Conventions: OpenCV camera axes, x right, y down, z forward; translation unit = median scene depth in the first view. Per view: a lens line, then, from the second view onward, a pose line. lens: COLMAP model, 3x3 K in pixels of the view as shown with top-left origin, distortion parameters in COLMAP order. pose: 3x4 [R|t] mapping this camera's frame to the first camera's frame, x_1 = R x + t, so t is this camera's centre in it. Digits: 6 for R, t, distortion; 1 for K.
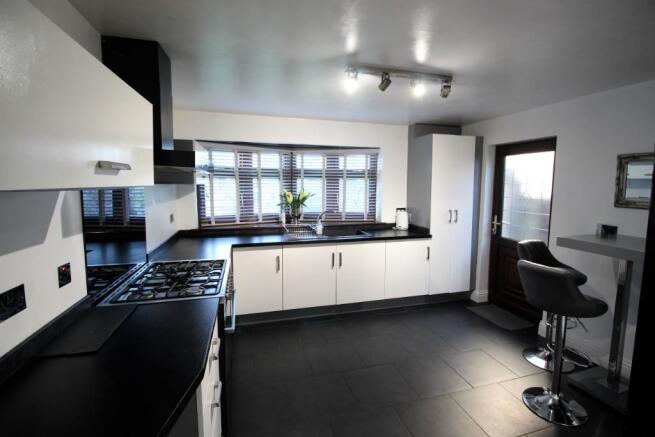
lens RADIAL K [[312.5, 0, 328.2], [0, 312.5, 216.6], [0, 0, 1]] dist [0.005284, 0.000148]
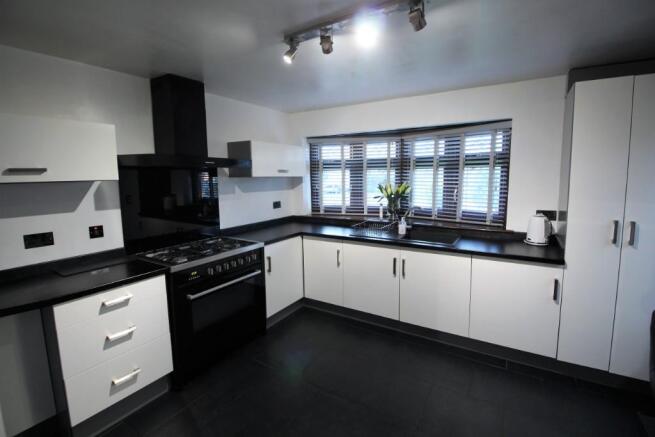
lens RADIAL K [[312.5, 0, 326.7], [0, 312.5, 215.2], [0, 0, 1]] dist [0.005284, 0.000148]
pose [[0.666062, 0.083189, -0.741243, 0.451594], [-0.063033, 0.996484, 0.055195, -0.028470], [0.743228, 0.009959, 0.668964, 0.277192]]
